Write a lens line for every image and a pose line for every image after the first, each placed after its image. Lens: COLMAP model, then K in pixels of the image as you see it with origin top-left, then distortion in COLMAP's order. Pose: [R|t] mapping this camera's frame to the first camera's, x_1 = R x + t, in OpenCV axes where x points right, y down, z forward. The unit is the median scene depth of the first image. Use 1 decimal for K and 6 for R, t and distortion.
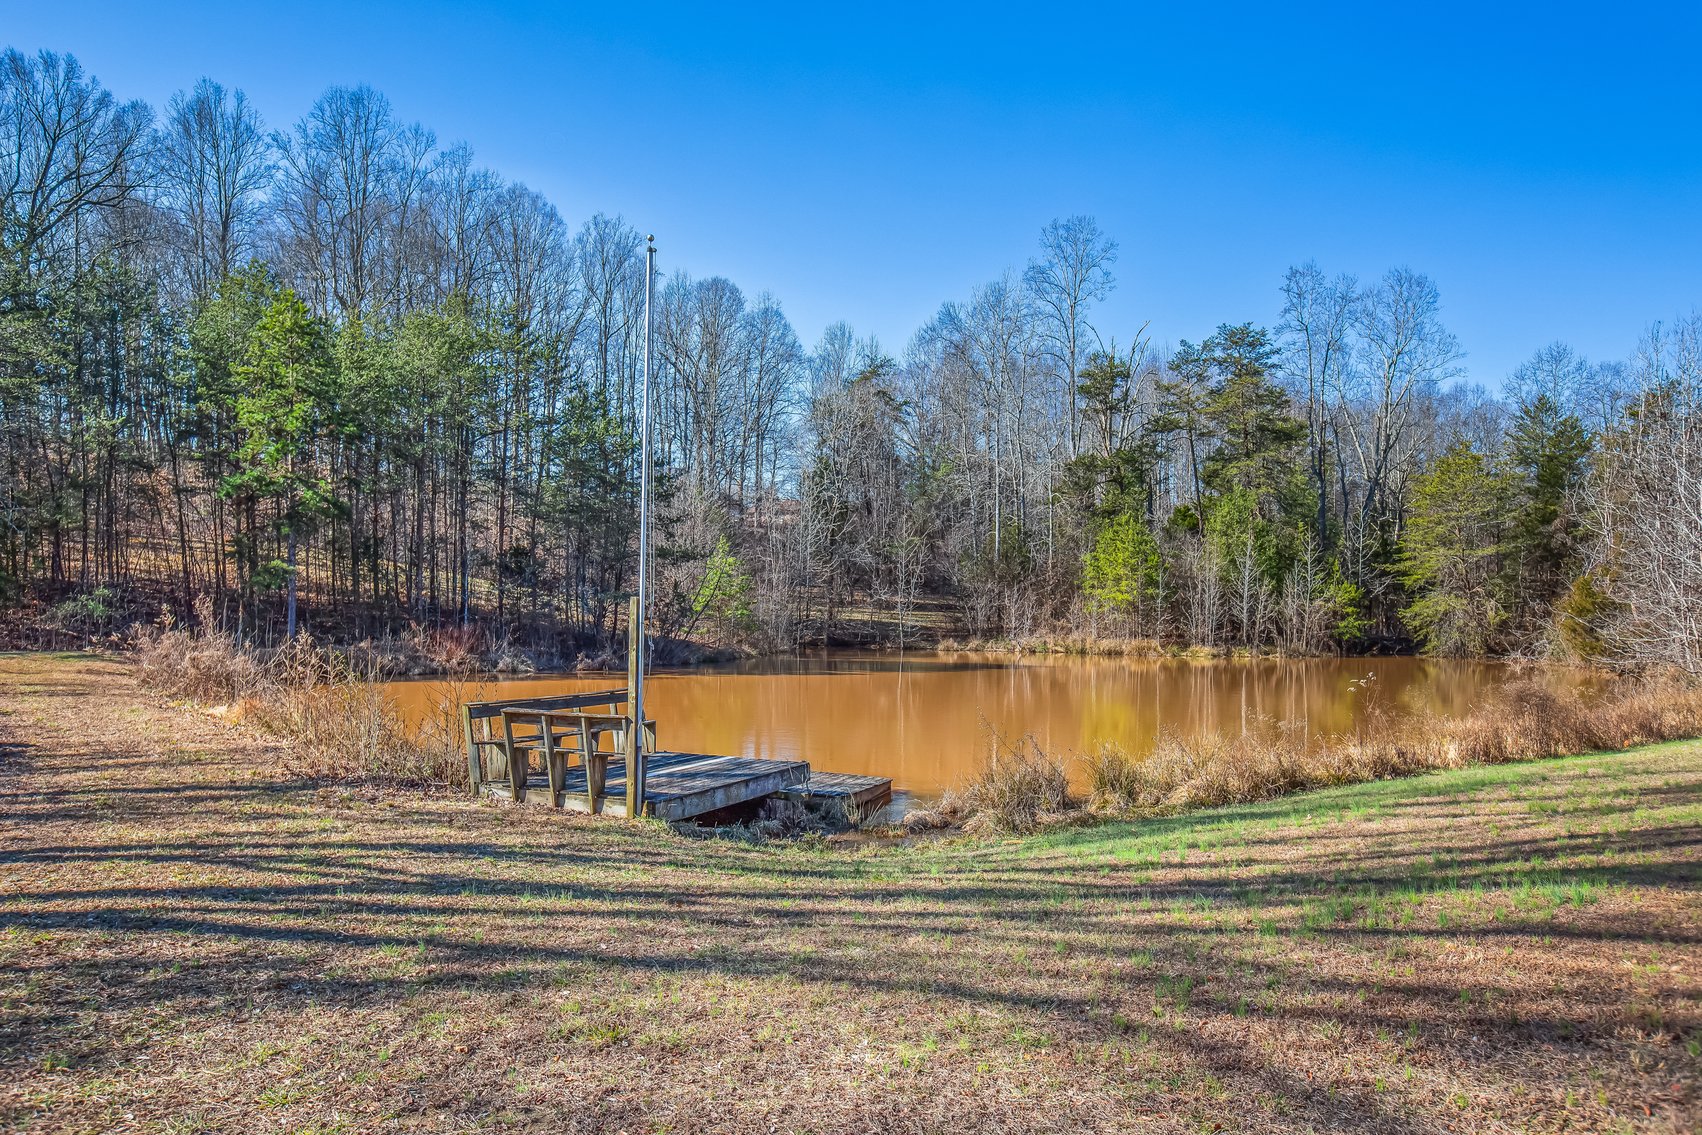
lens RADIAL K [[1129.1, 0, 843.0], [0, 1129.1, 638.0], [0, 0, 1]] dist [-0.026806, 0.017484]
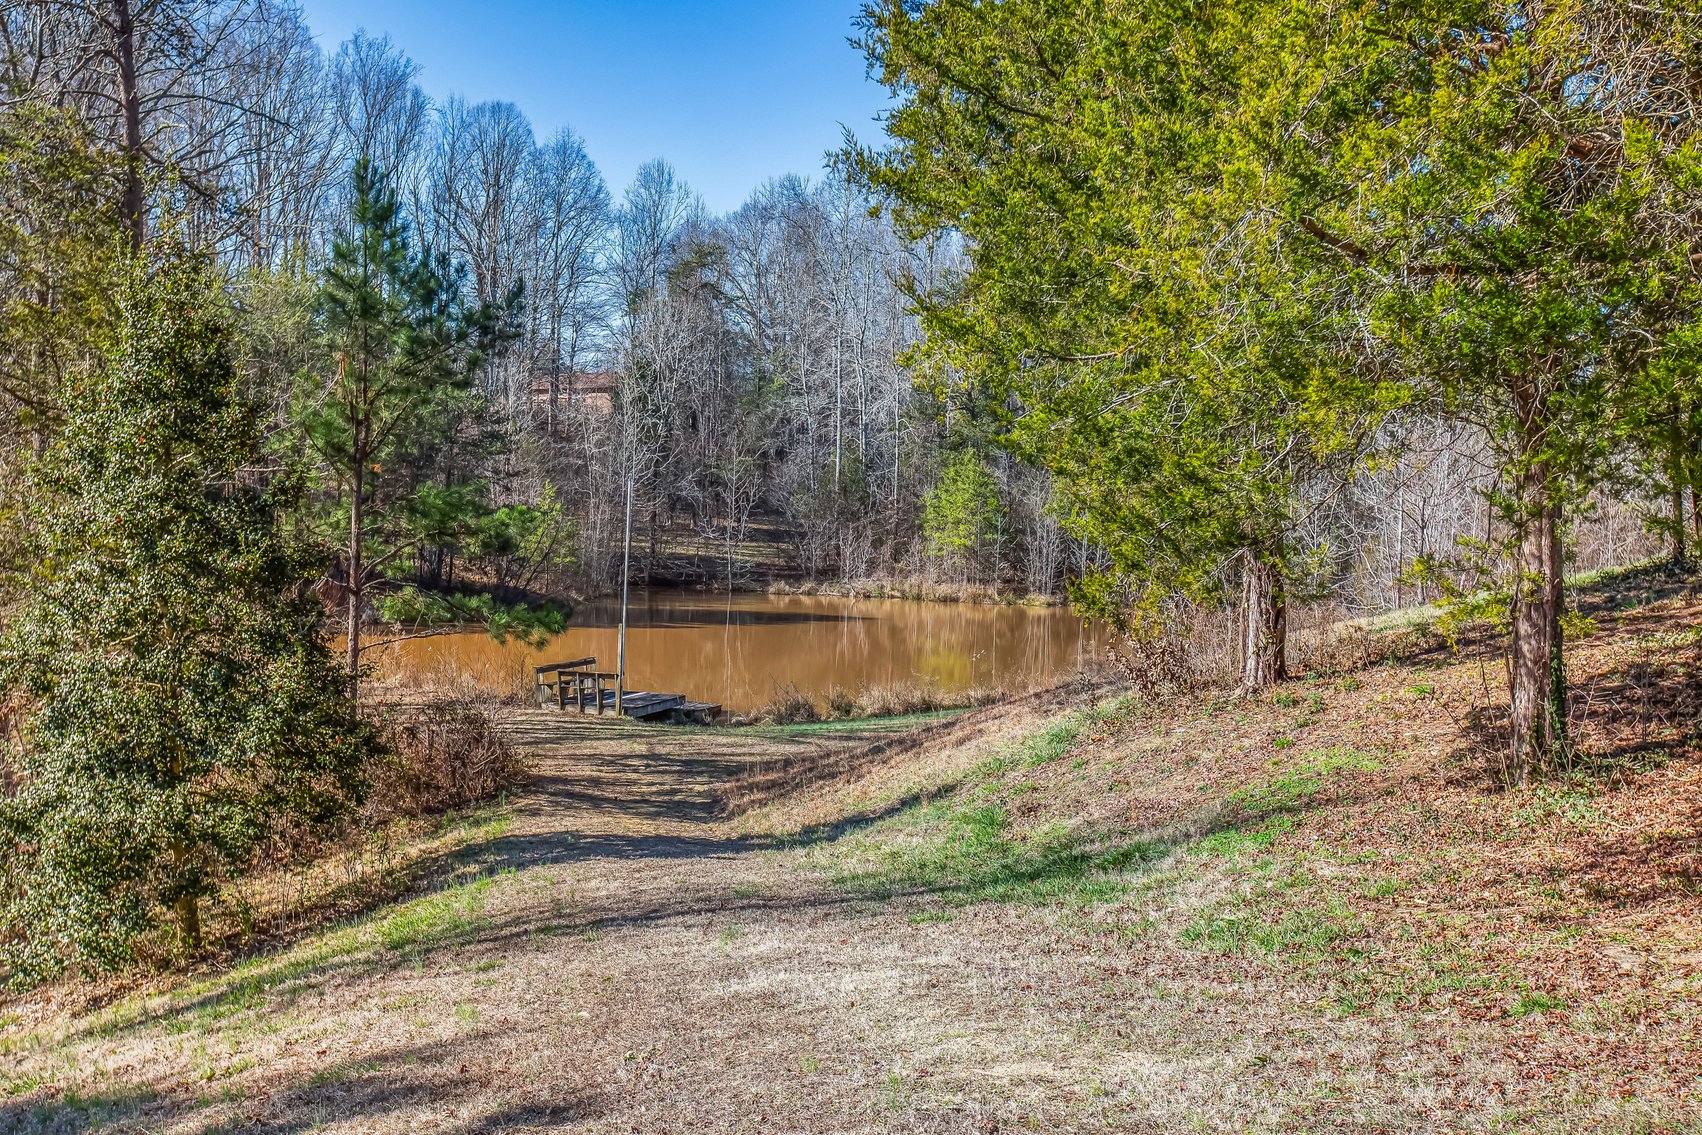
lens RADIAL K [[1713.4, 0, 845.3], [0, 1713.4, 563.8], [0, 0, 1]] dist [0.004117, 0.000000]
pose [[0.992578, 0.015356, 0.120638, -0.024515], [-0.017224, 0.999747, 0.014454, -0.035000], [-0.120386, -0.016425, 0.992591, -0.417984]]
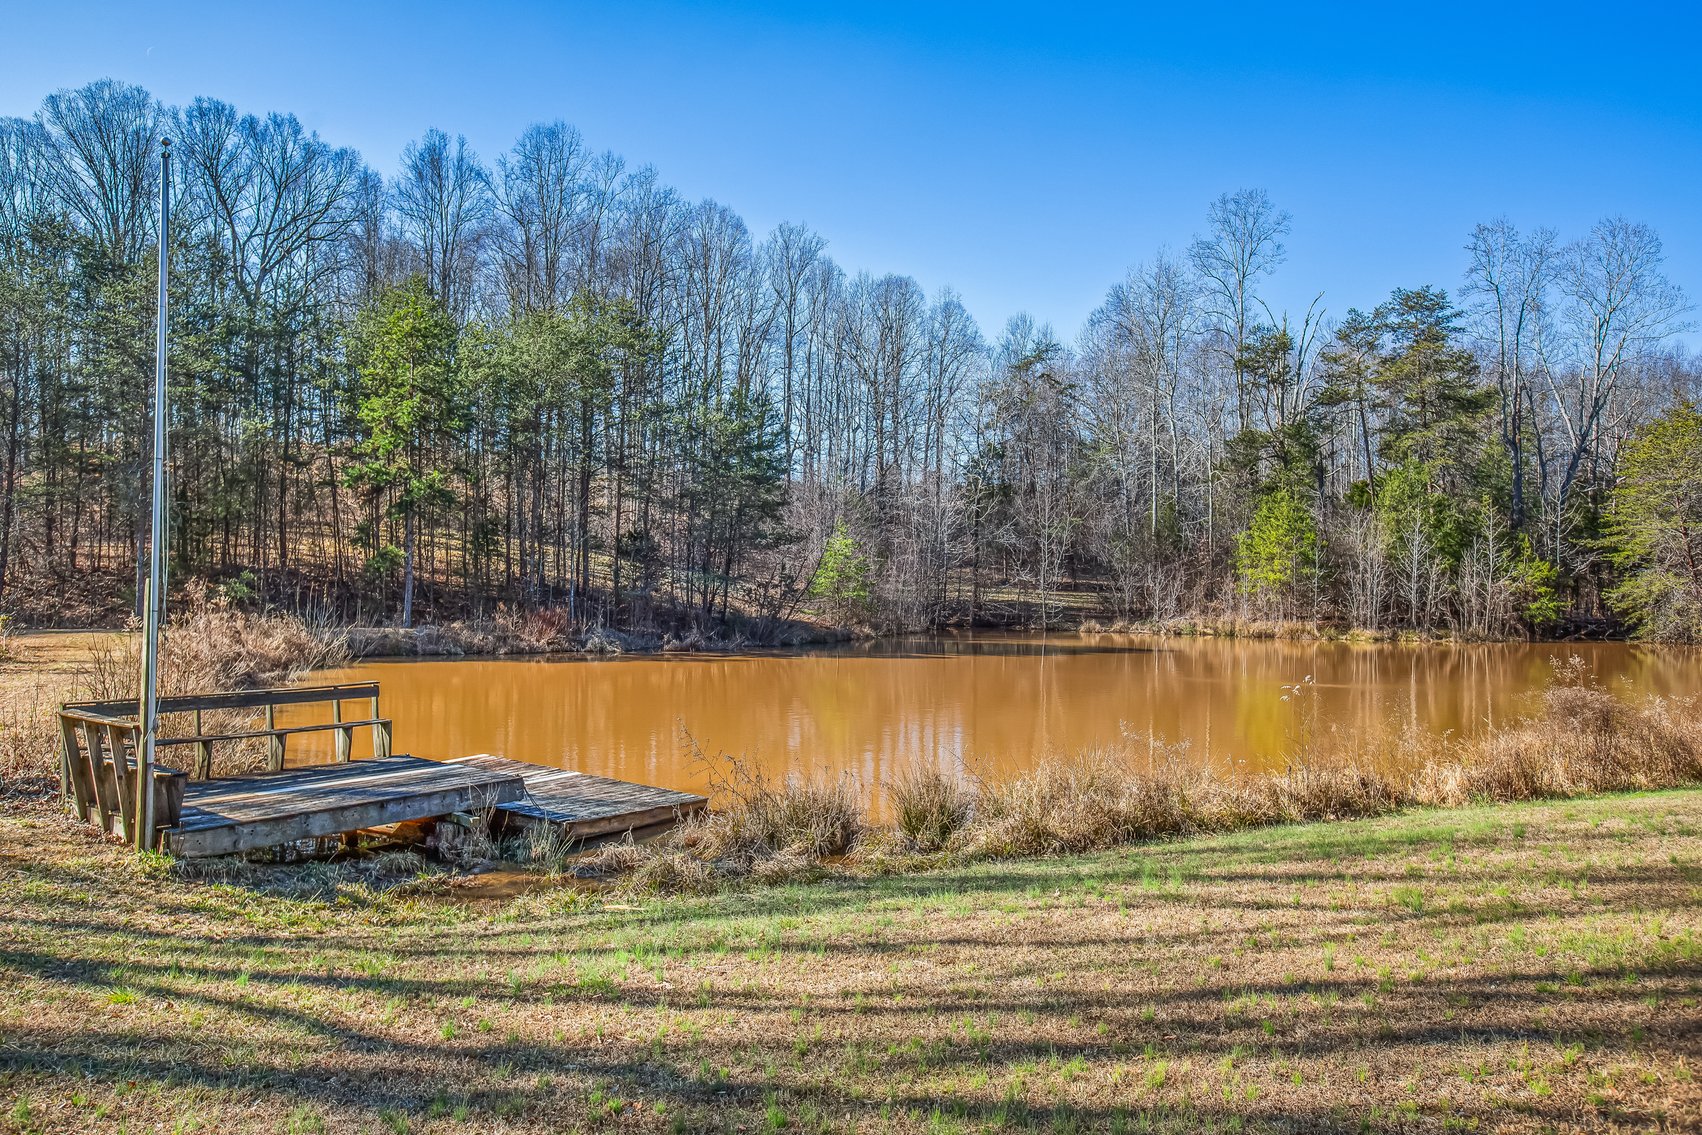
lens RADIAL K [[1061.1, 0, 844.6], [0, 1061.1, 576.9], [0, 0, 1]] dist [-0.032186, 0.017551]
pose [[0.978944, -0.003431, -0.204100, 0.071097], [-0.004171, 0.999314, -0.036804, -0.002072], [0.204087, 0.036881, 0.978258, 0.054048]]
